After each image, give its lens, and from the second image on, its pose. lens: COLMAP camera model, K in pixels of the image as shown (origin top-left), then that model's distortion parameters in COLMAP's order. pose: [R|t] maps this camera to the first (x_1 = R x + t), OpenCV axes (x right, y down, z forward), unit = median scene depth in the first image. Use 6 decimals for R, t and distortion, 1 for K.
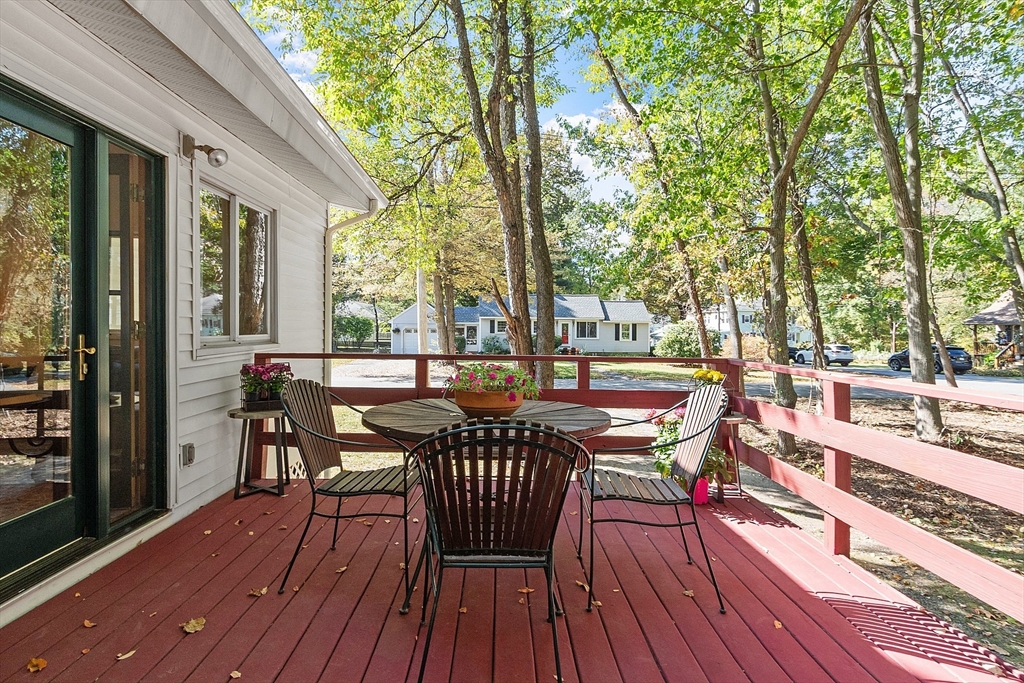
lens RADIAL K [[509.5, 0, 512.4], [0, 509.5, 336.6], [0, 0, 1]] dist [-0.004350, -0.001969]
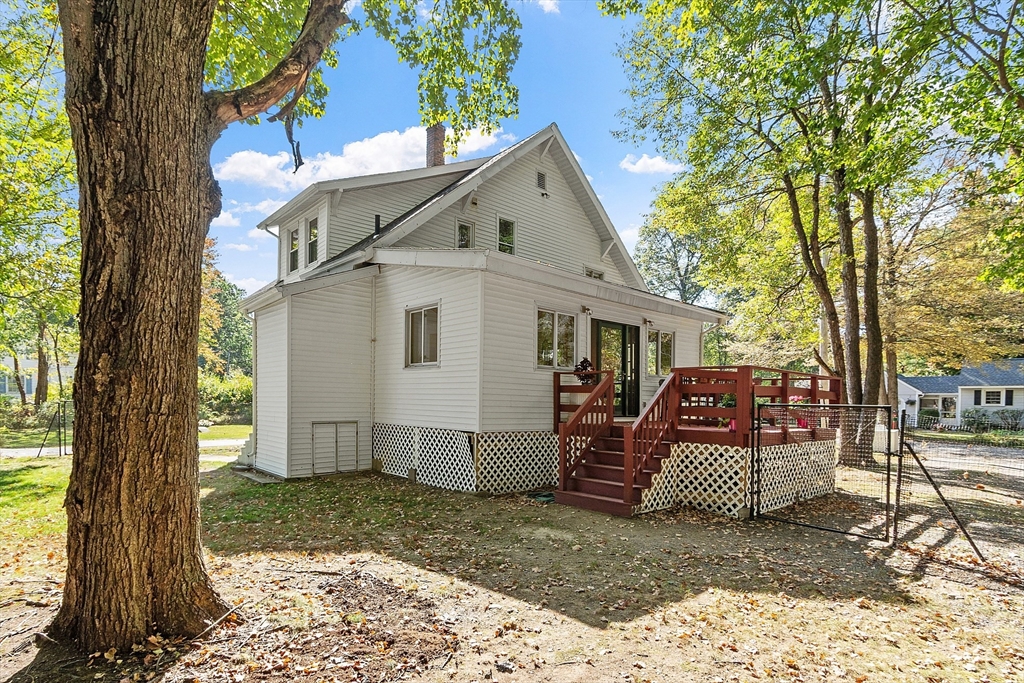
lens RADIAL K [[509.5, 0, 512.4], [0, 509.5, 336.6], [0, 0, 1]] dist [-0.004350, -0.001969]
pose [[0.644898, -0.082198, -0.759835, 0.568968], [-0.032463, 0.990356, -0.134687, 0.098538], [0.763579, 0.111526, 0.636011, -0.766819]]
